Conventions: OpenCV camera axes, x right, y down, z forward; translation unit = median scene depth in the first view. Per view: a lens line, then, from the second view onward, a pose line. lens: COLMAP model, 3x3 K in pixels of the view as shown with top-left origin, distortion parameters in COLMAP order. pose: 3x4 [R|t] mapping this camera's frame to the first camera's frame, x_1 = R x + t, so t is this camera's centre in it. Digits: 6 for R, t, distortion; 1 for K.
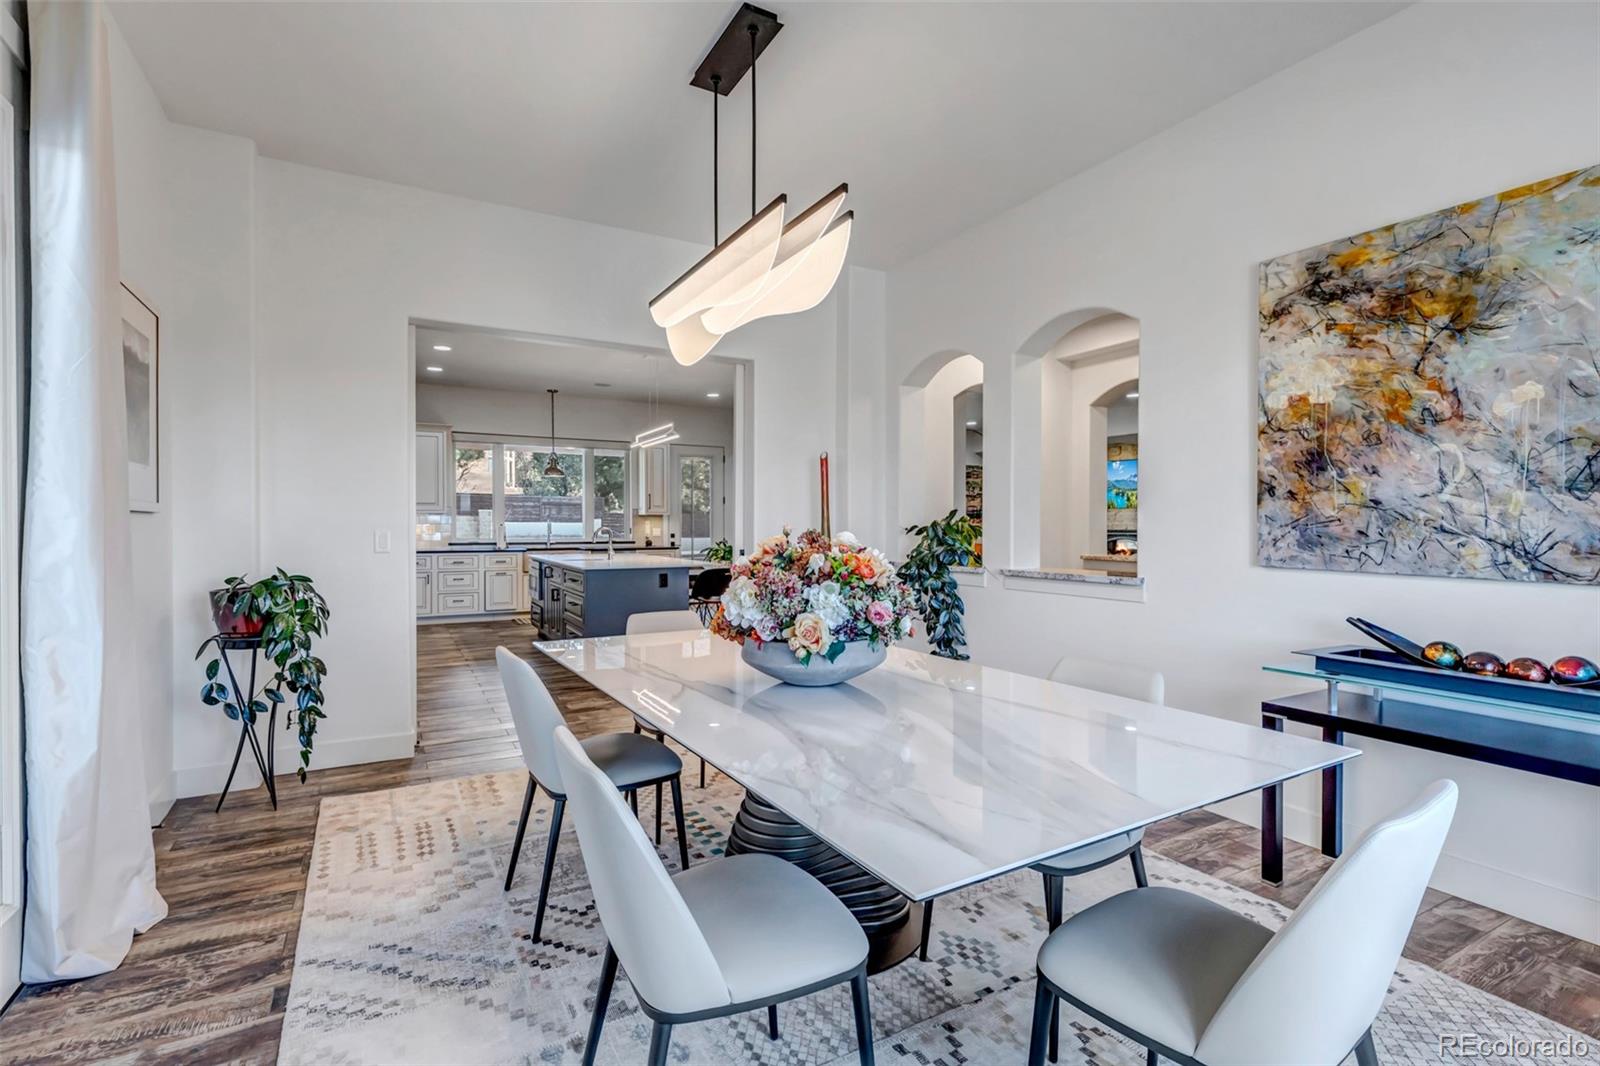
lens RADIAL K [[727.0, 0, 797.9], [0, 727.0, 523.0], [0, 0, 1]] dist [-0.000586, 0.000226]
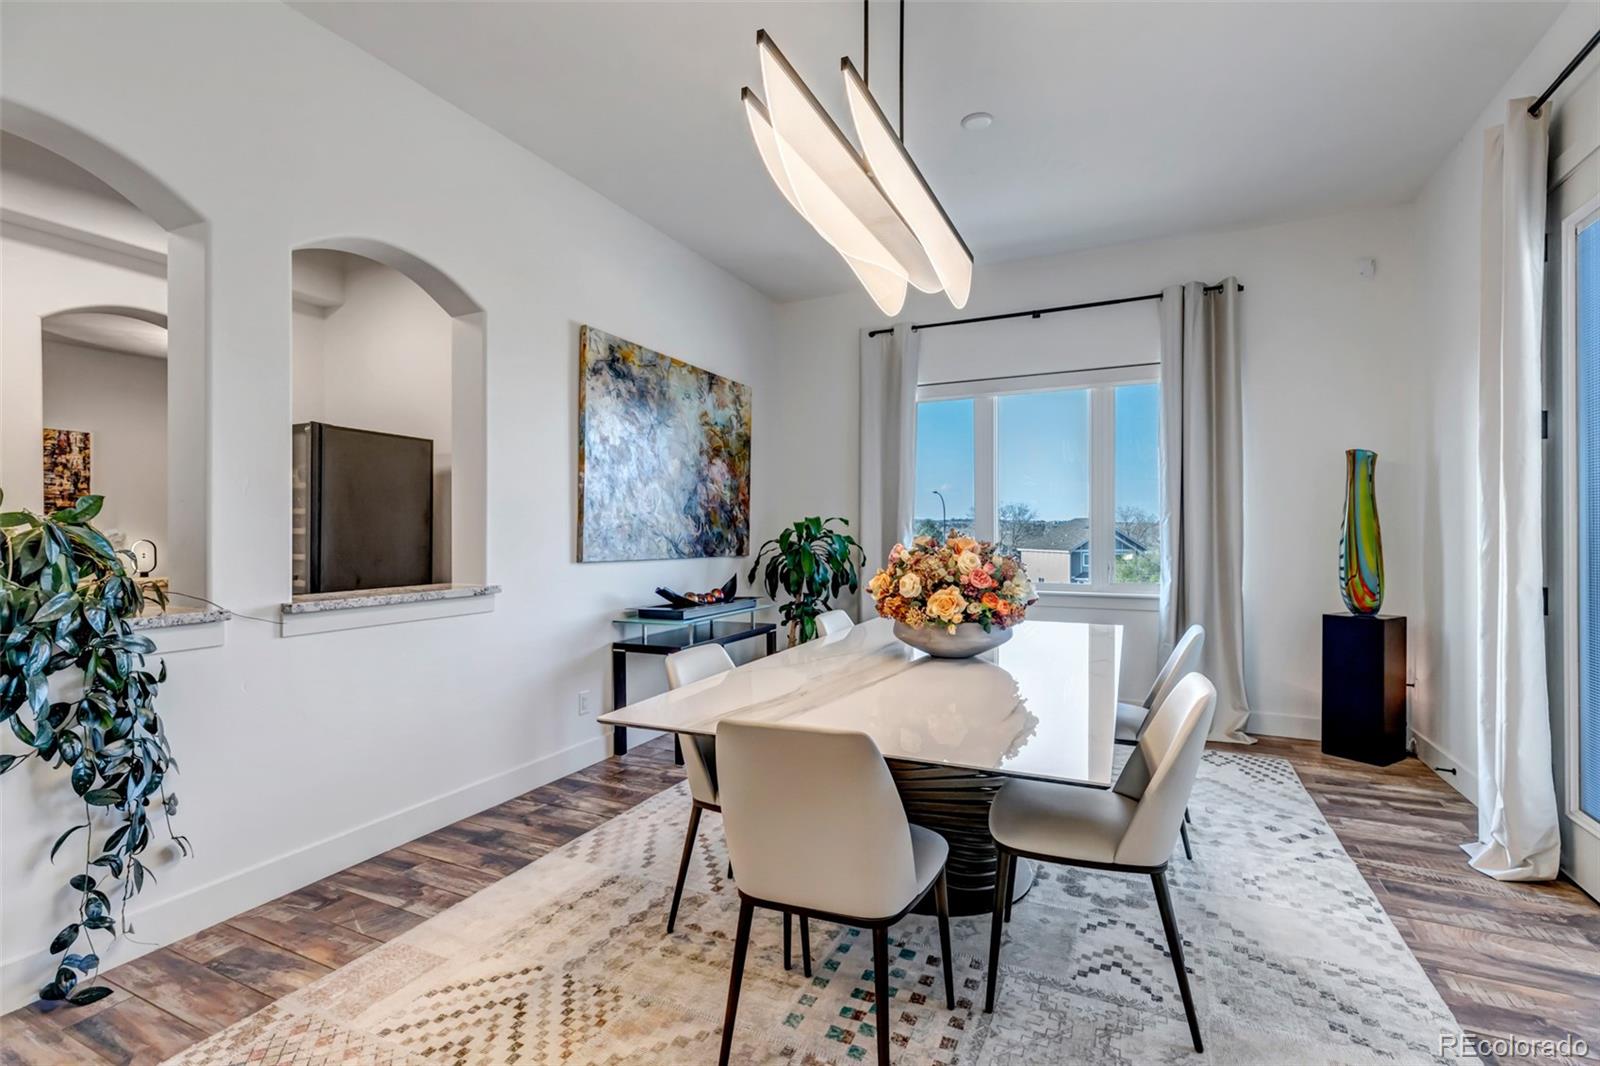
lens RADIAL K [[727.0, 0, 796.4], [0, 727.0, 532.8], [0, 0, 1]] dist [-0.000586, 0.000226]
pose [[-0.563776, 0.001220, 0.825927, -0.784410], [0.007030, 0.999970, 0.003321, 0.006018], [-0.825898, 0.007679, -0.563767, 1.767650]]
